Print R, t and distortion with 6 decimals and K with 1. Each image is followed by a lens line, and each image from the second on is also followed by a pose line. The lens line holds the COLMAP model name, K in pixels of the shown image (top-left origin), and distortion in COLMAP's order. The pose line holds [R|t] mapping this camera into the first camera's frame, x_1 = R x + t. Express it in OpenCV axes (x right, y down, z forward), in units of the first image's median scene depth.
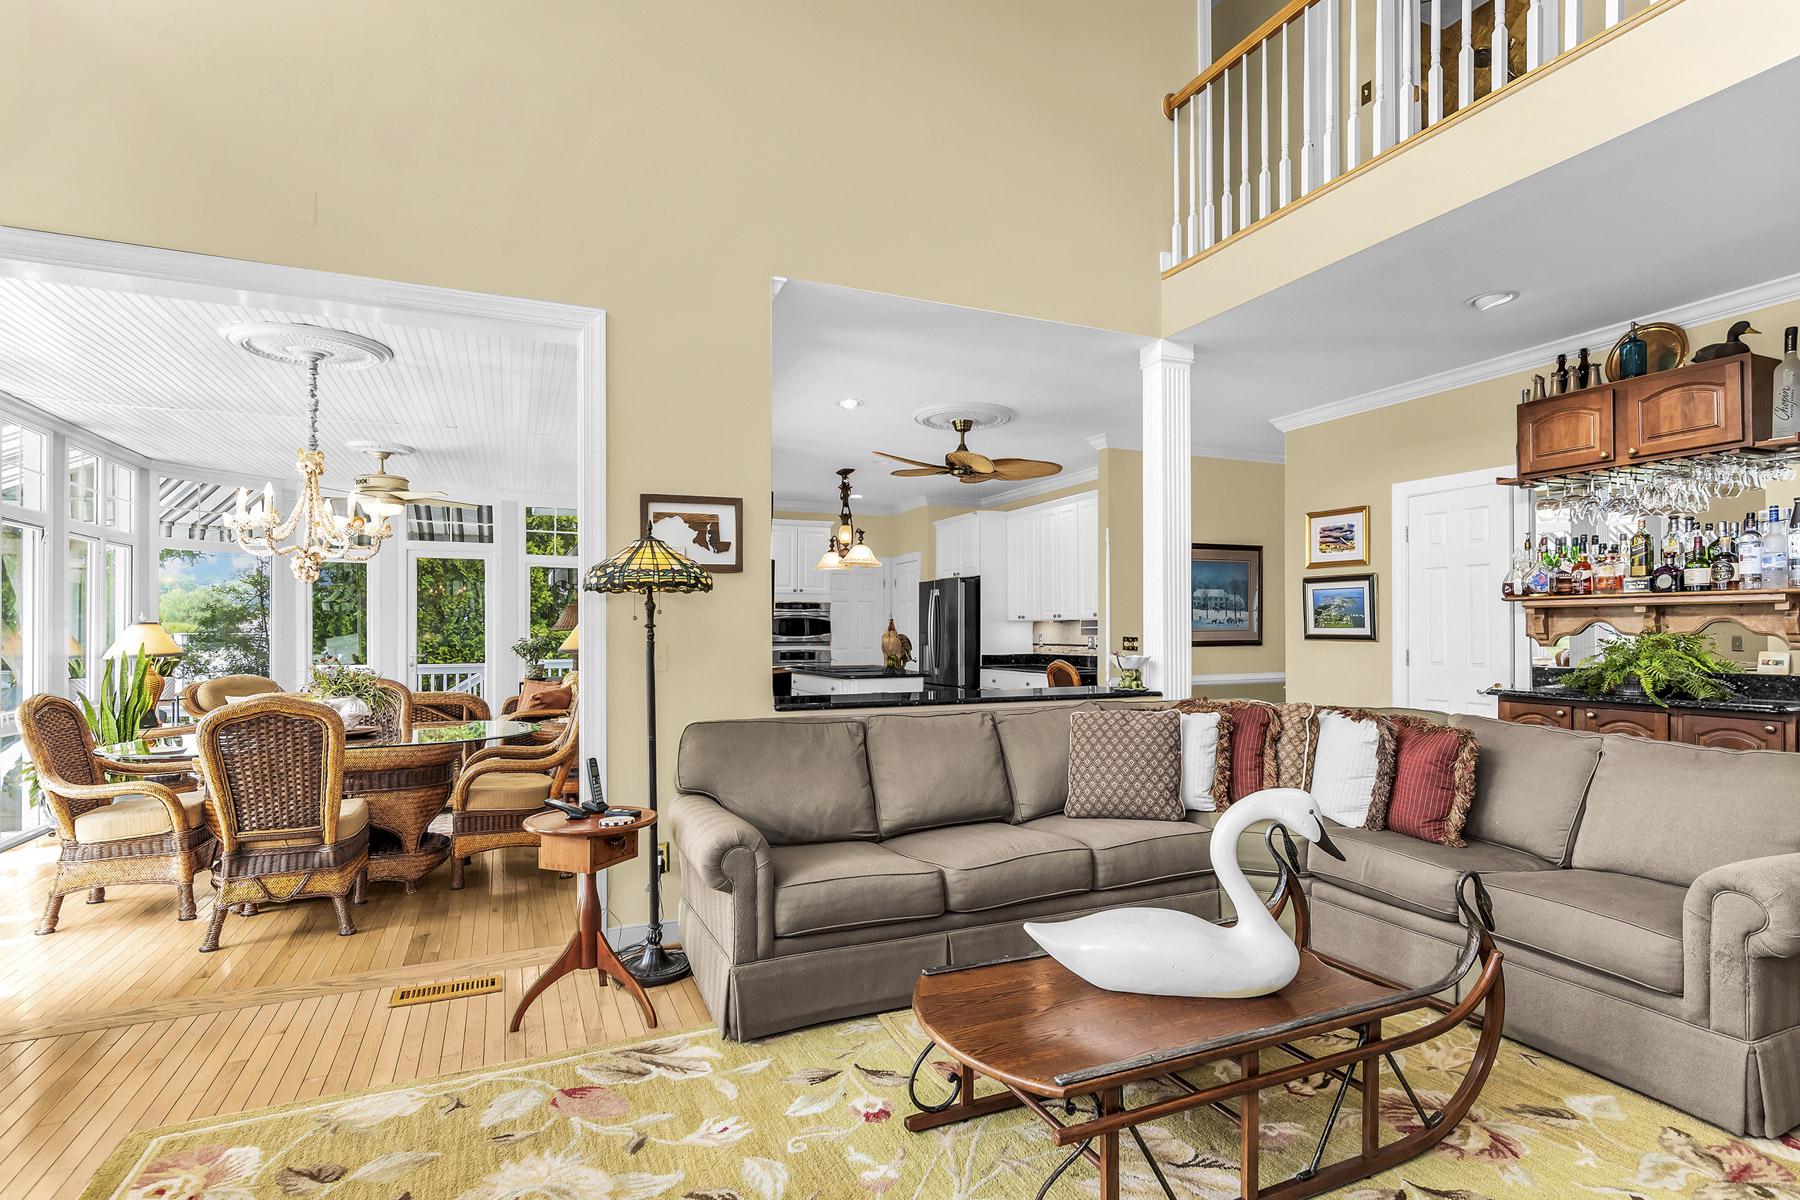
lens RADIAL K [[881.4, 0, 896.3], [0, 881.4, 632.1], [0, 0, 1]] dist [0.004565, -0.000947]
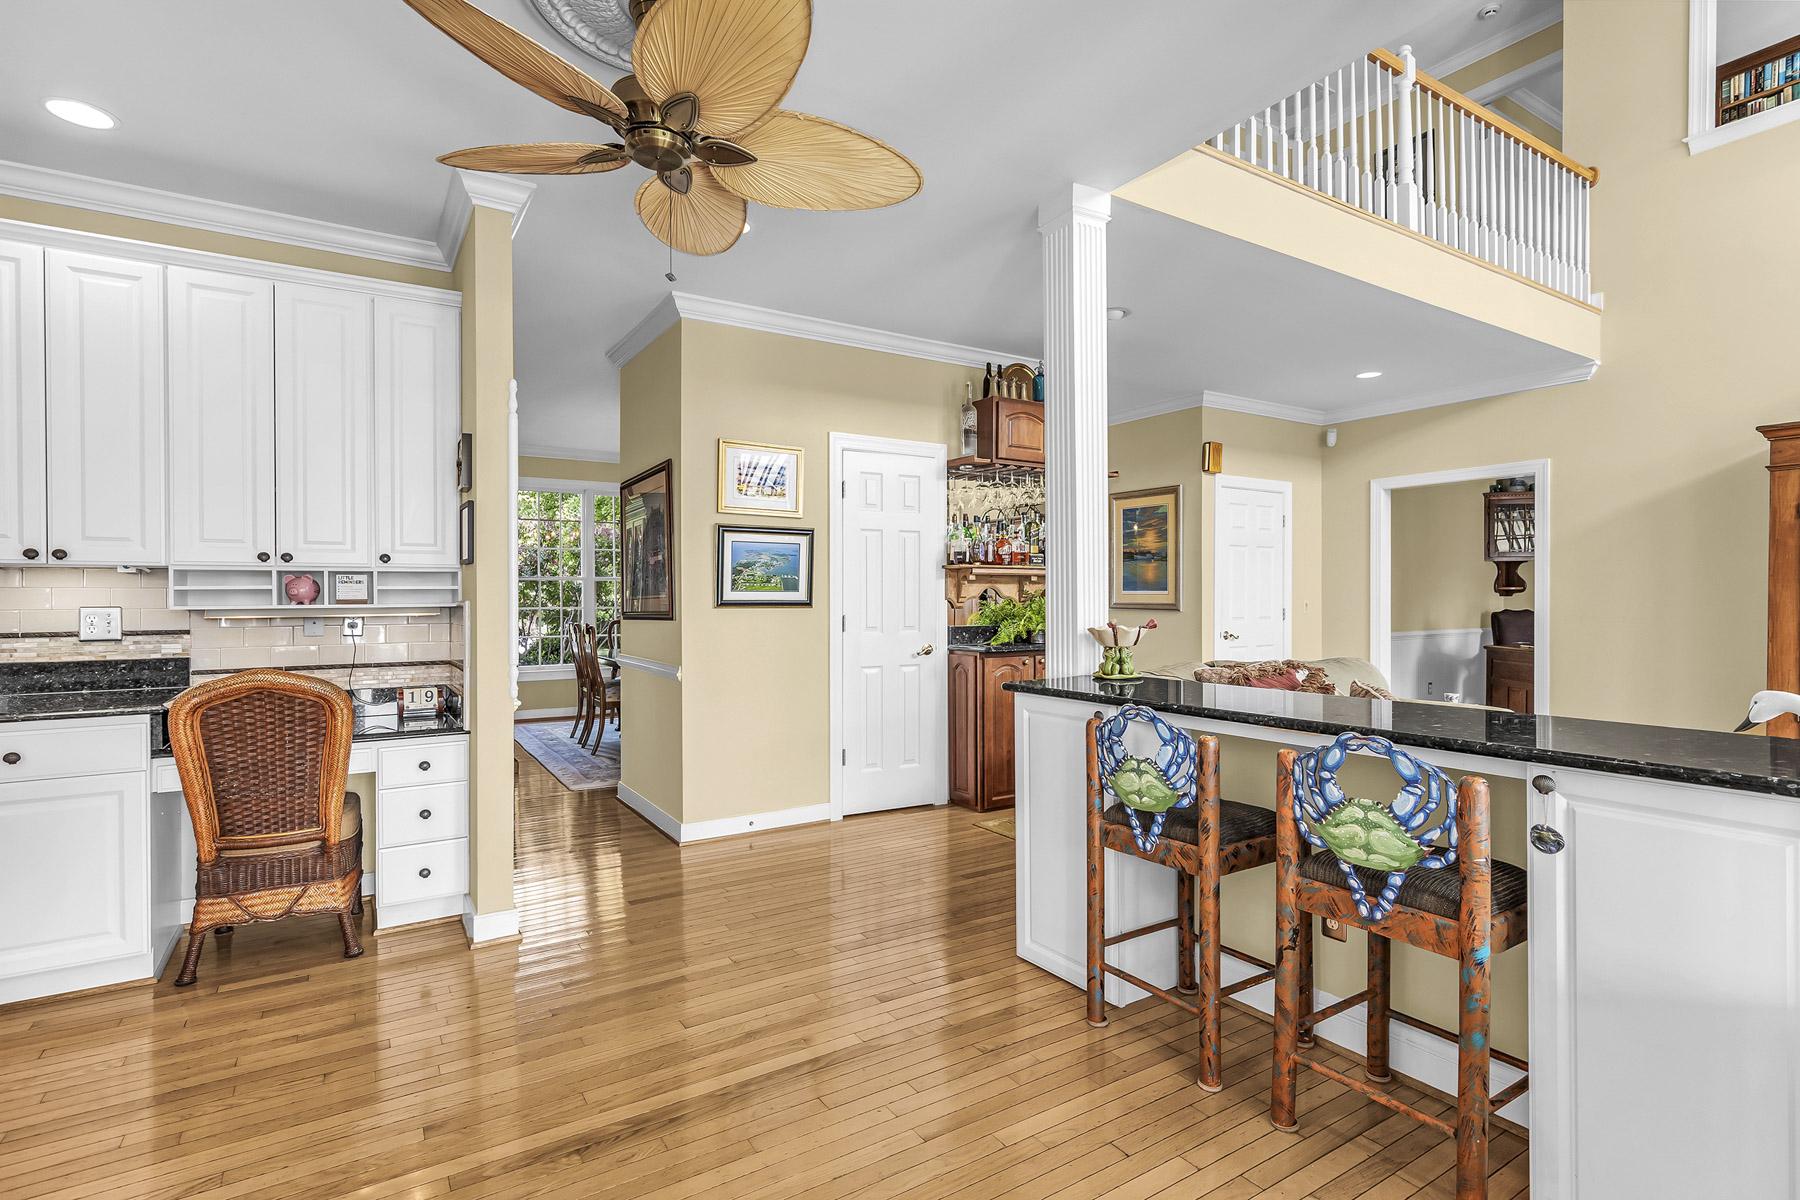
lens RADIAL K [[881.4, 0, 893.0], [0, 881.4, 602.1], [0, 0, 1]] dist [0.004565, -0.000947]
pose [[-0.147484, -0.002869, 0.989060, -0.319823], [0.005184, 0.999980, 0.003674, 0.002776], [-0.989051, 0.005669, -0.147466, 1.033096]]
